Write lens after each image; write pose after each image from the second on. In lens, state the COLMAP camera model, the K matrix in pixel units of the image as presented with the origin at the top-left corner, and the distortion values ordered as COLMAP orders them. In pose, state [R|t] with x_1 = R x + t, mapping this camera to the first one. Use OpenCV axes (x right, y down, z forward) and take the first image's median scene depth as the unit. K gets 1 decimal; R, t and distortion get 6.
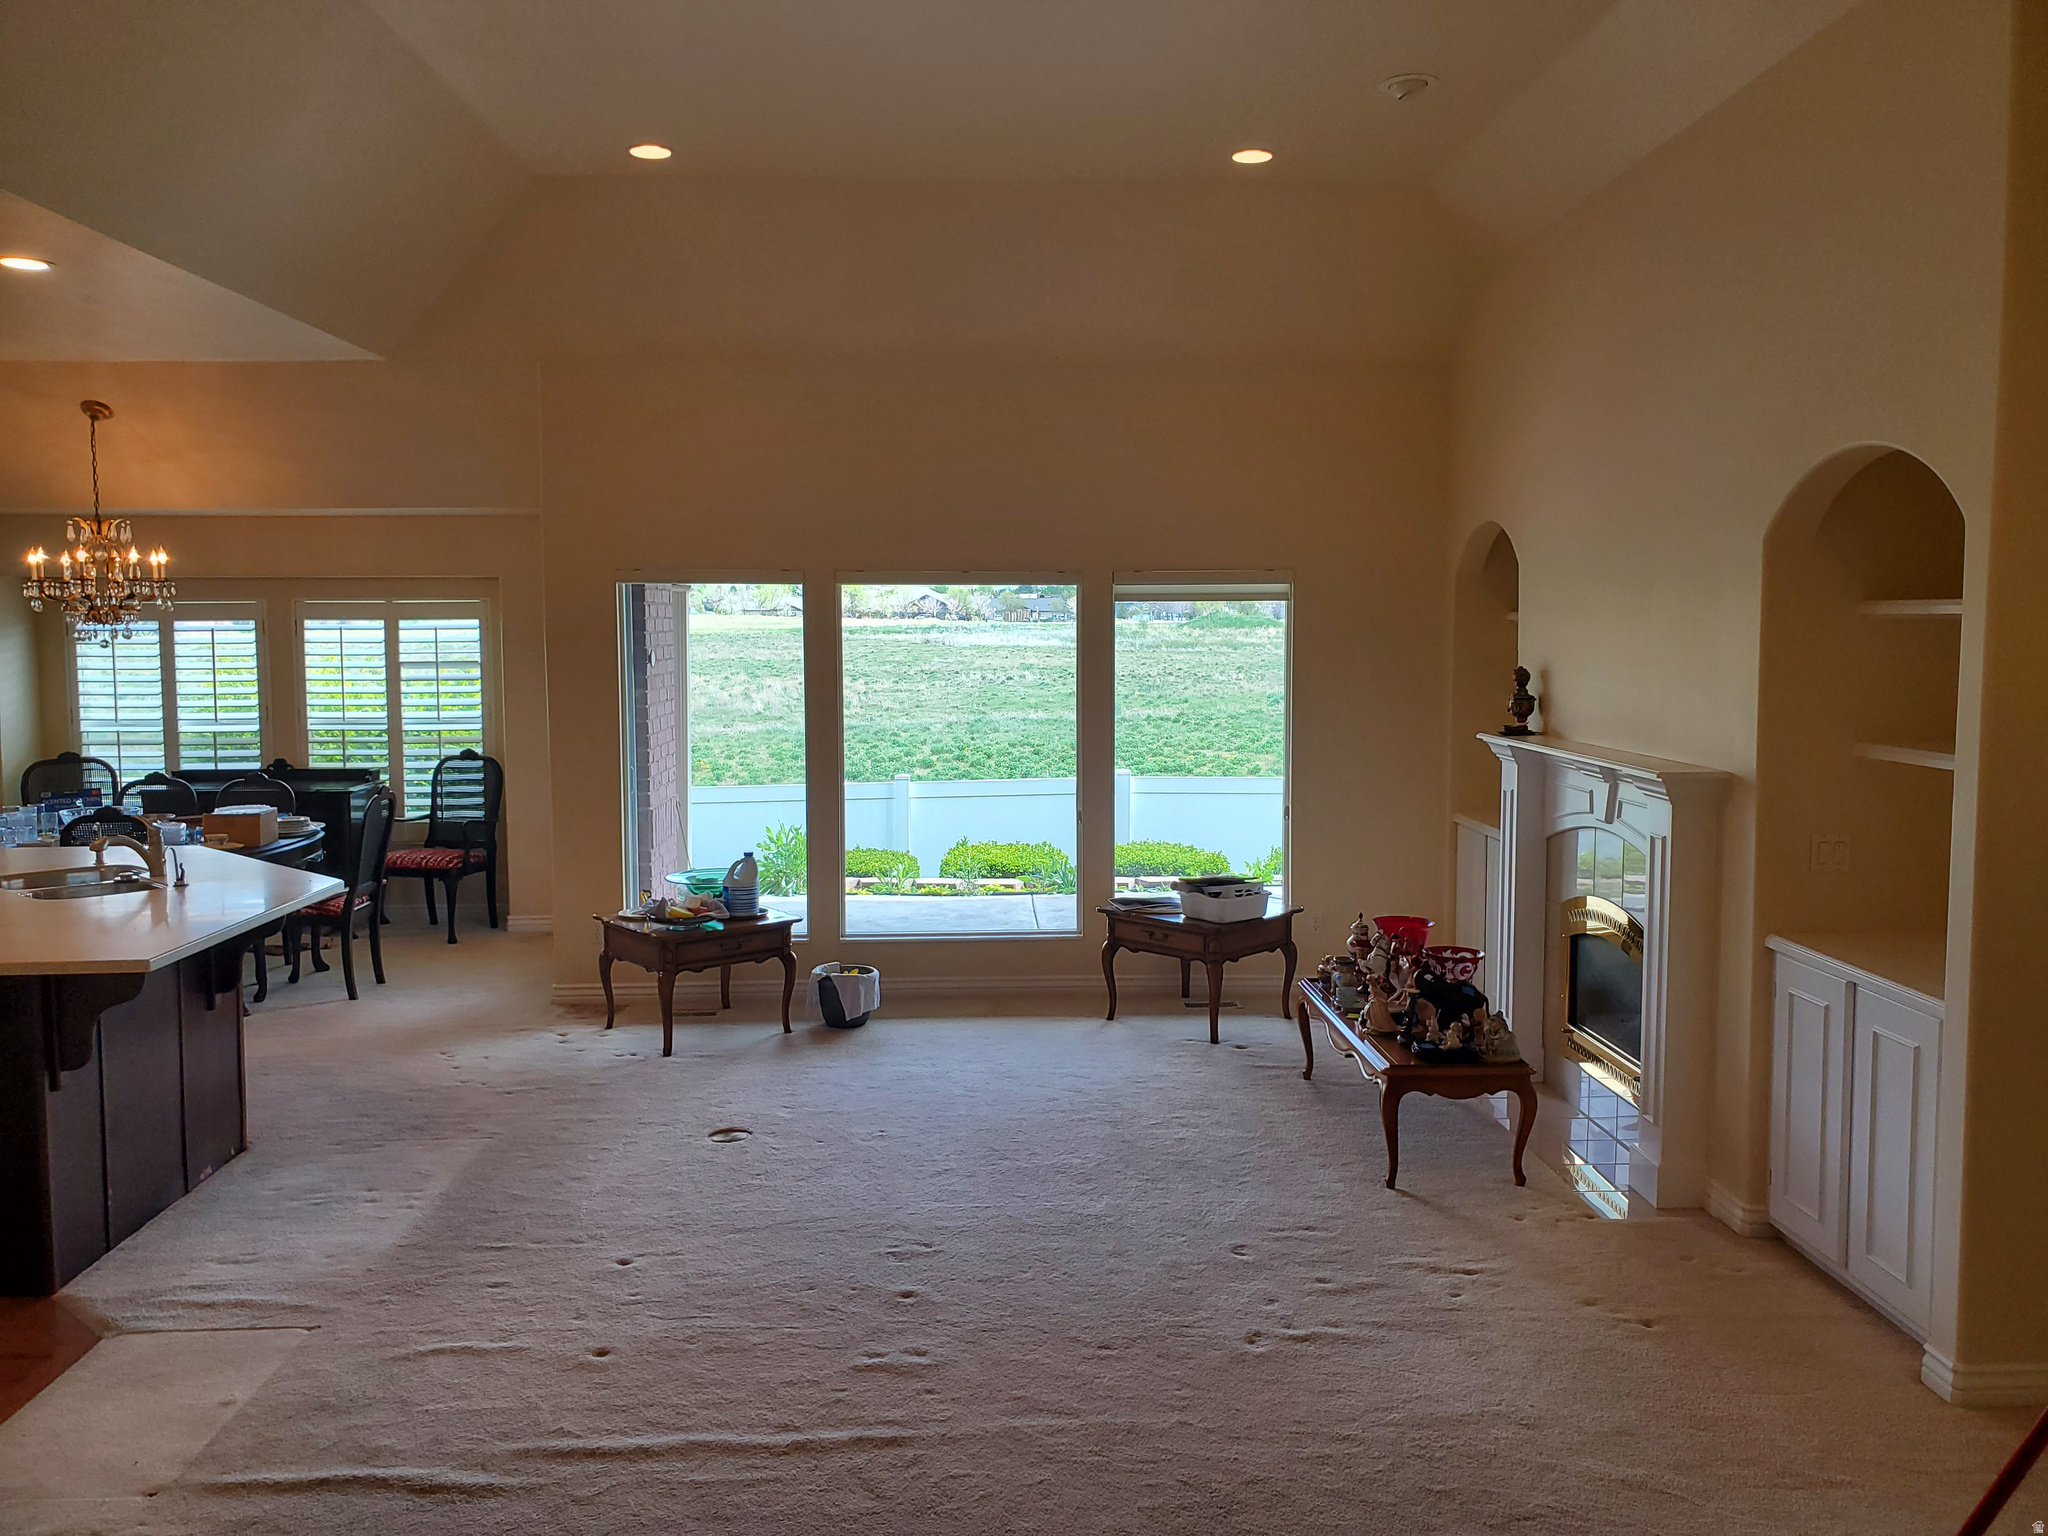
lens RADIAL K [[1574.3, 0, 1014.4], [0, 1574.3, 768.2], [0, 0, 1]] dist [0.003750, 0.005807]
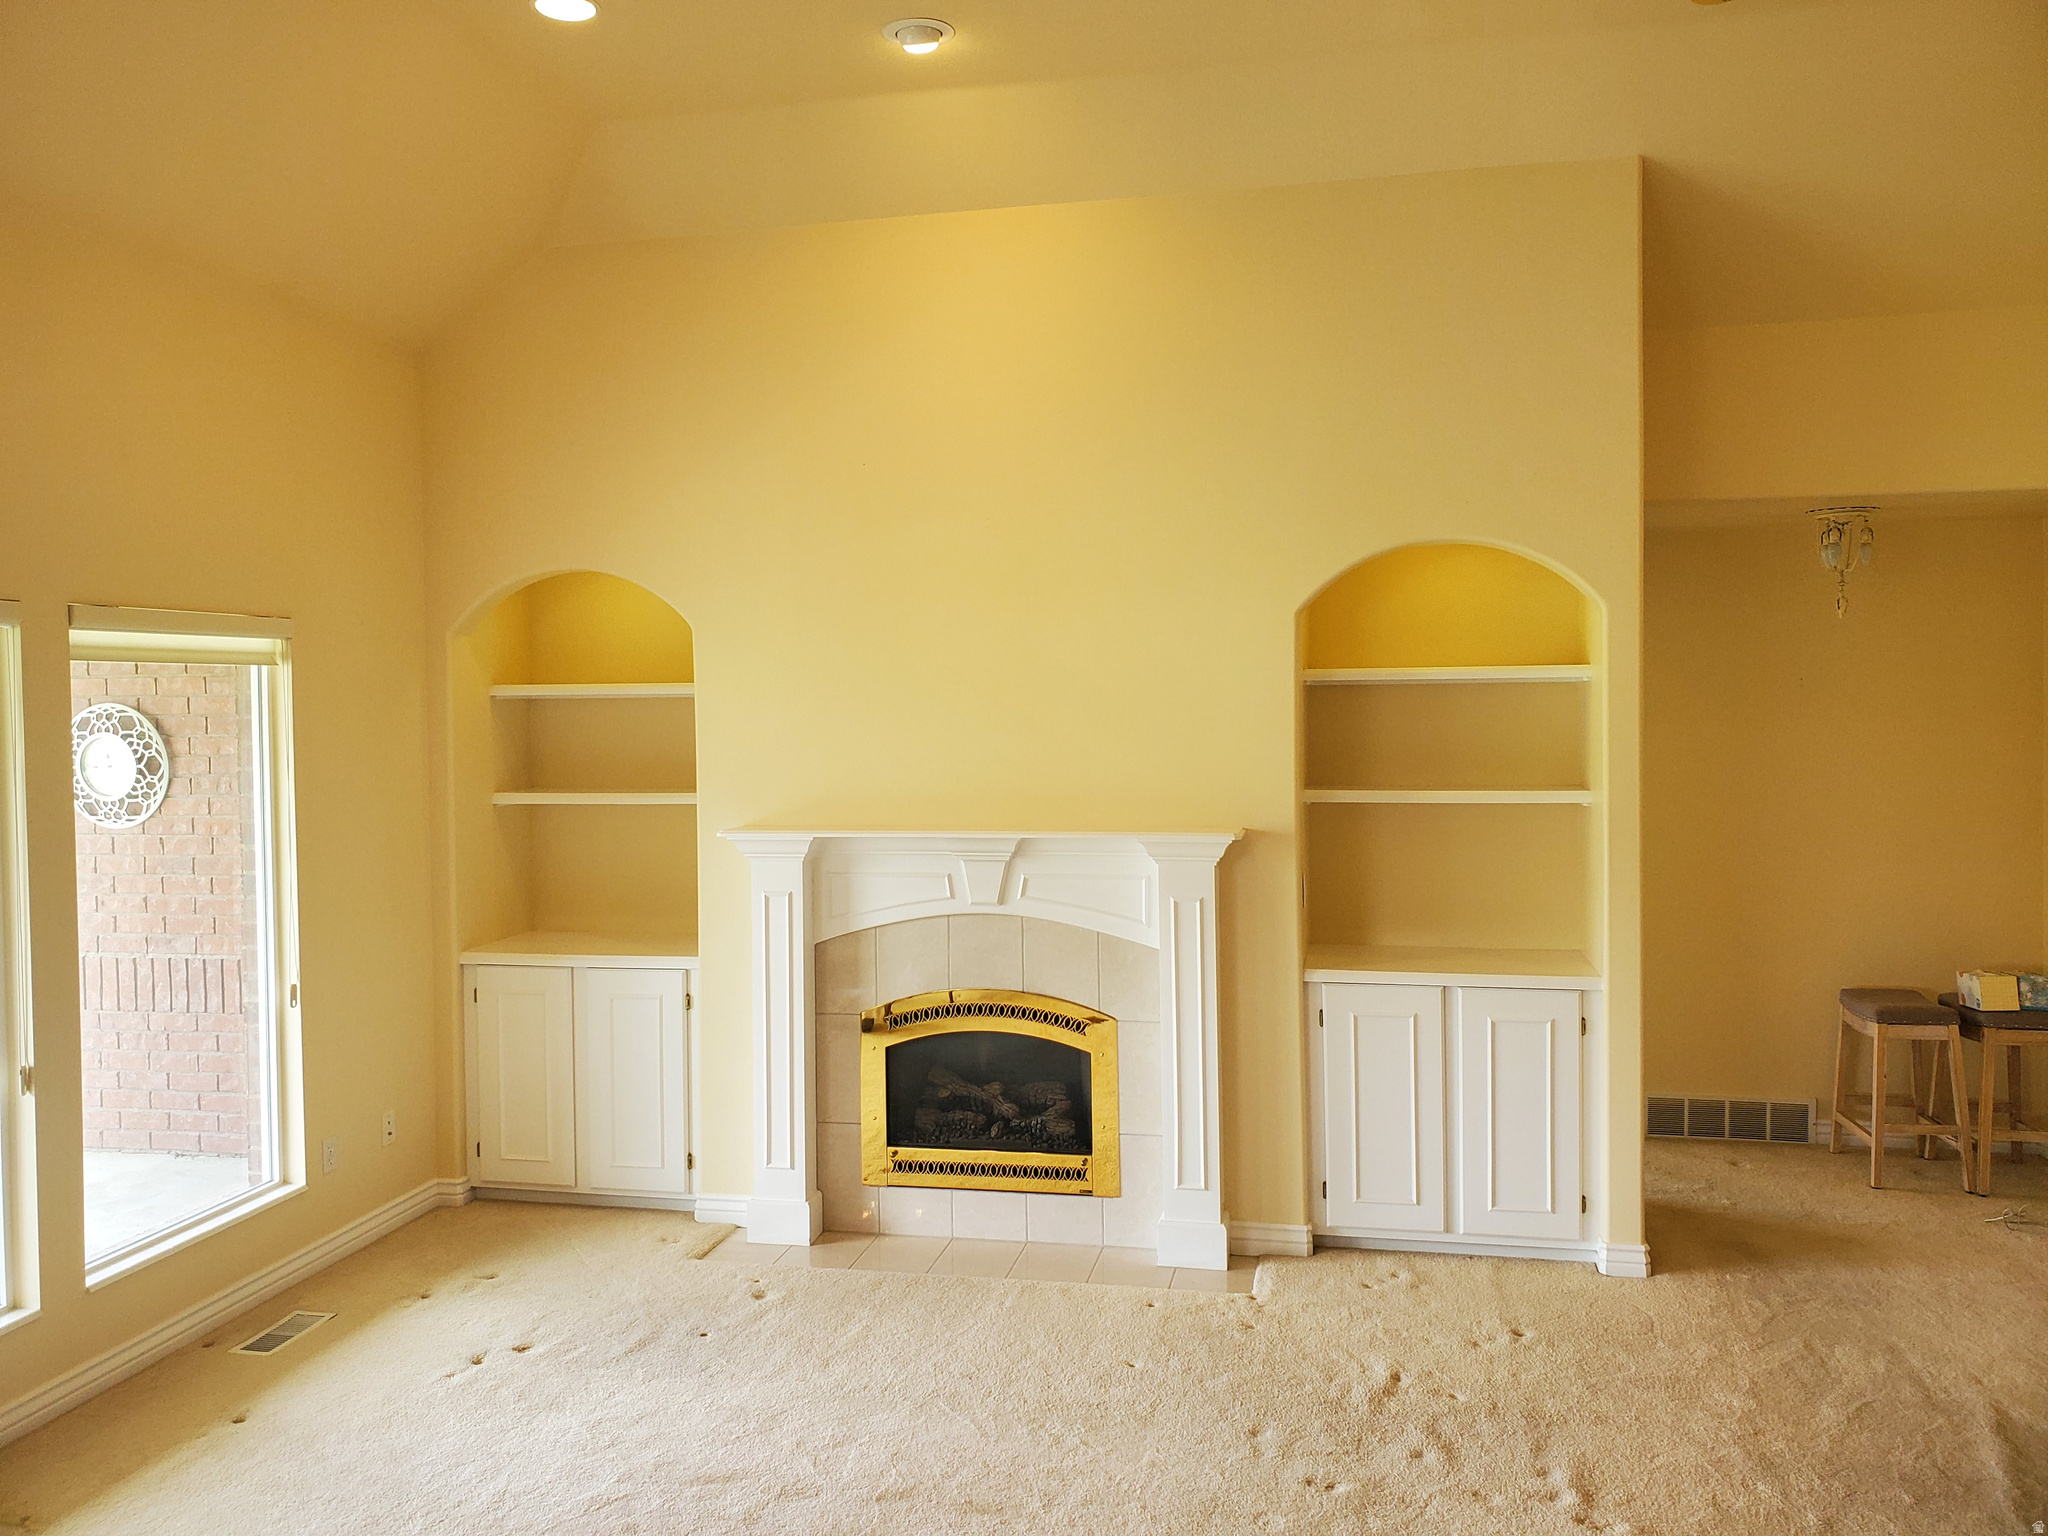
lens RADIAL K [[1574.3, 0, 1019.1], [0, 1574.3, 756.5], [0, 0, 1]] dist [0.003750, 0.005807]
pose [[0.245814, -0.030618, 0.968833, -0.568175], [0.101744, 0.994795, 0.005623, -0.062936], [-0.963962, 0.097190, 0.247650, 0.822818]]
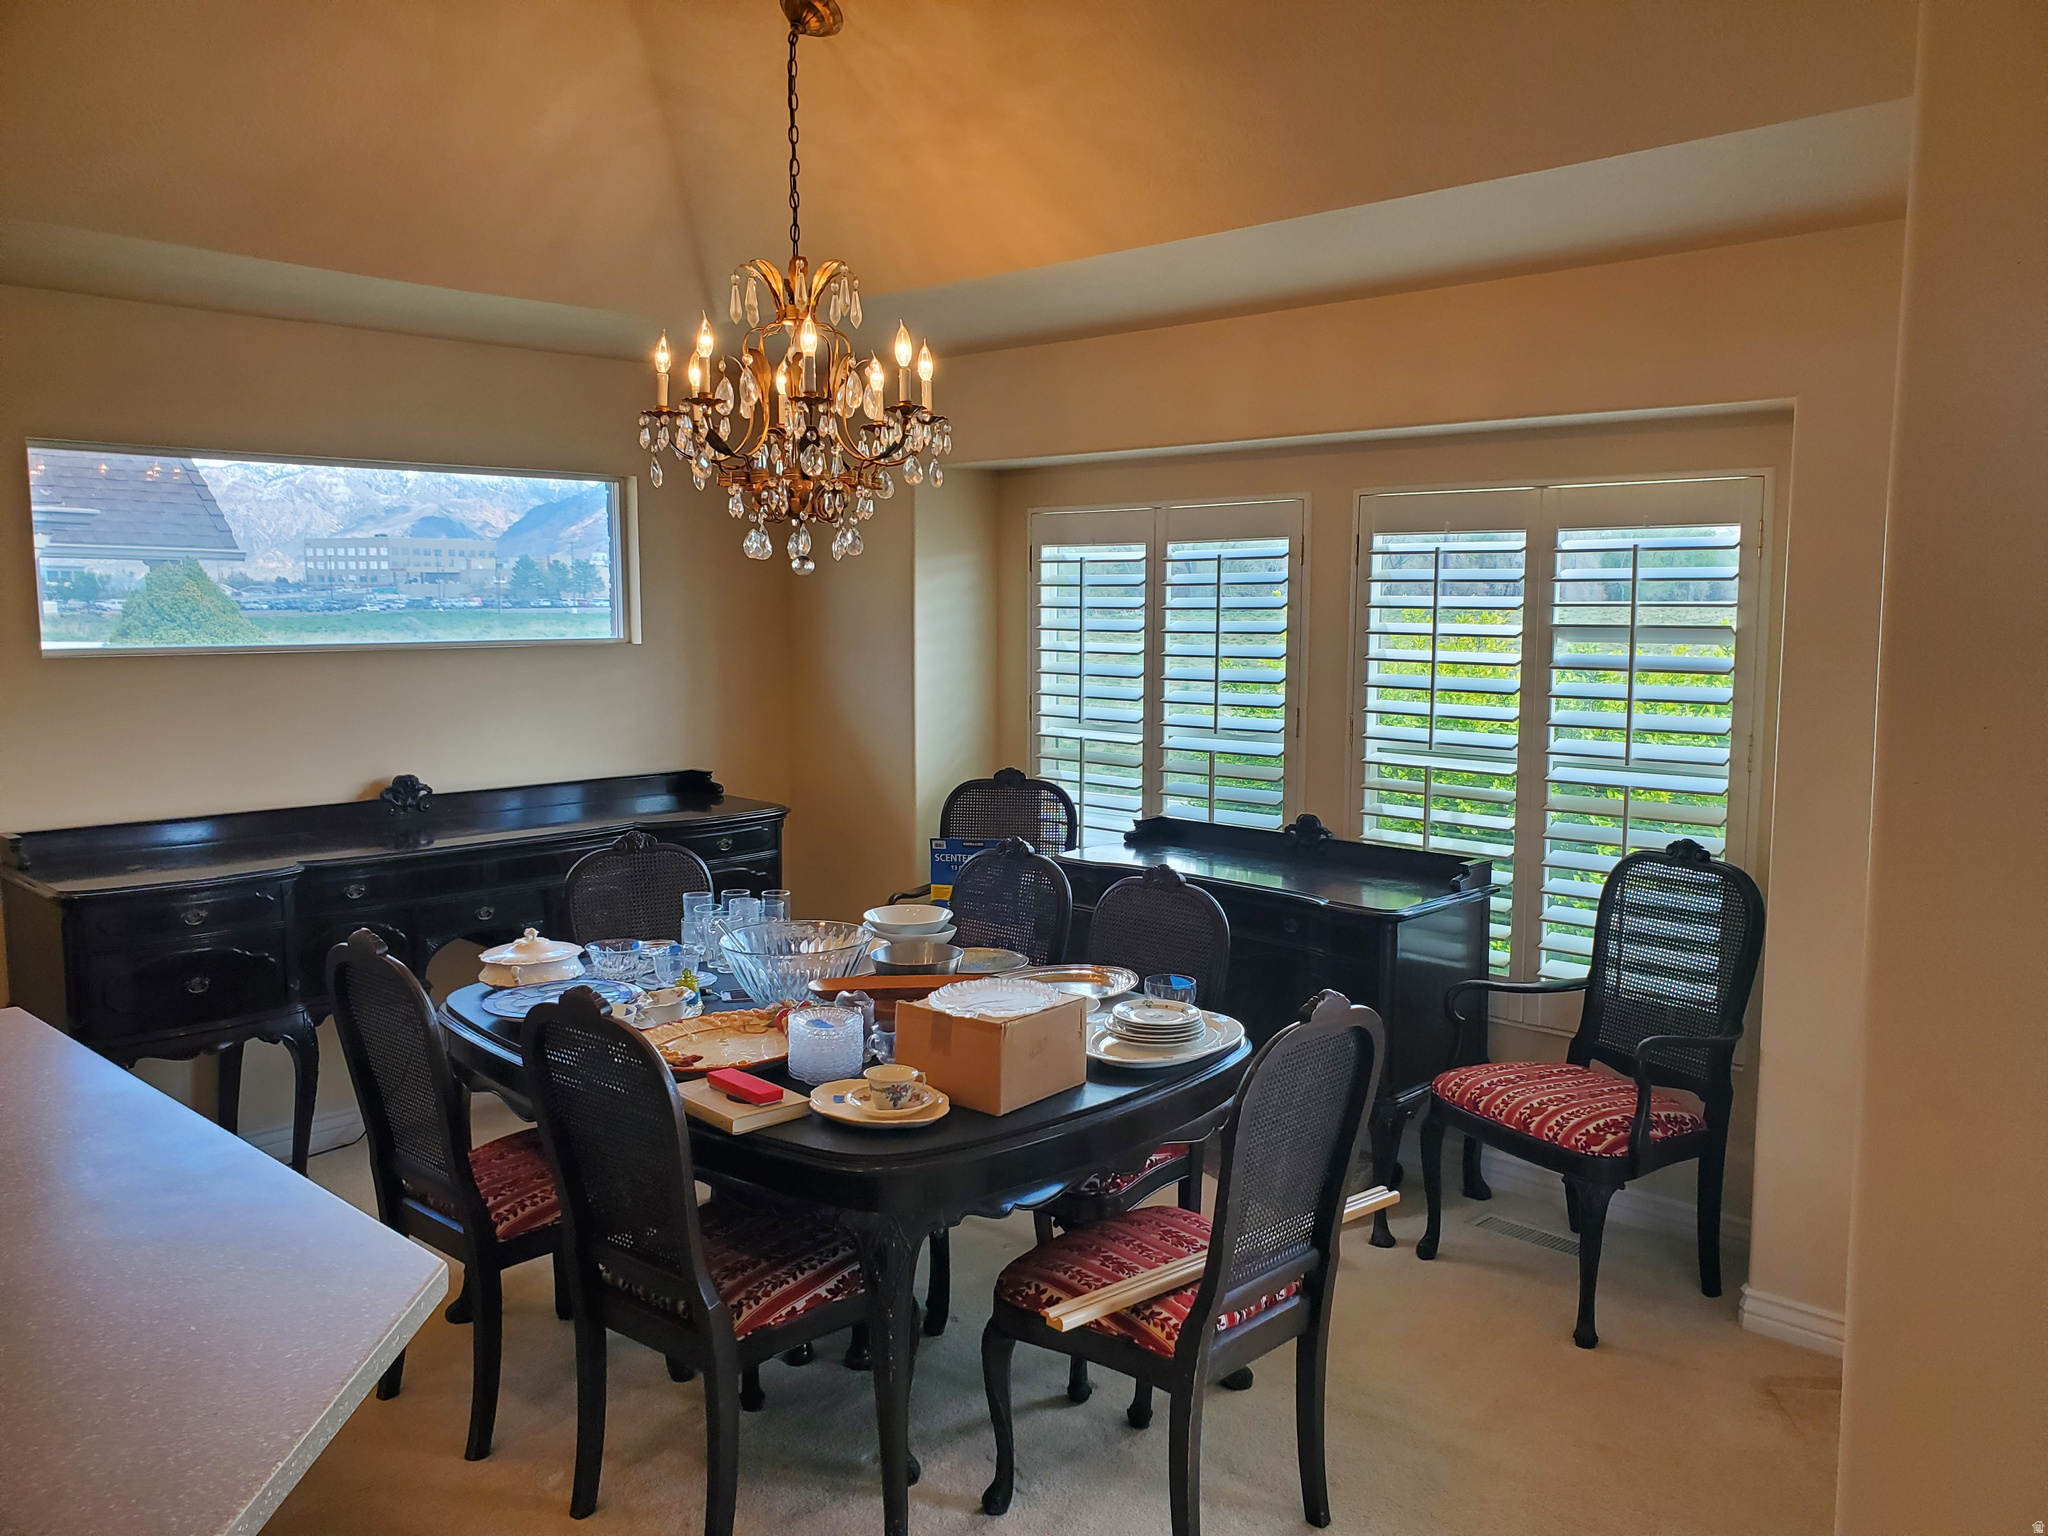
lens RADIAL K [[1574.3, 0, 1018.2], [0, 1574.3, 760.9], [0, 0, 1]] dist [0.003750, 0.005807]
pose [[0.686075, 0.080174, -0.723100, -0.169702], [-0.068082, 0.996623, 0.045904, -0.039494], [0.724339, 0.017737, 0.689216, 0.586395]]
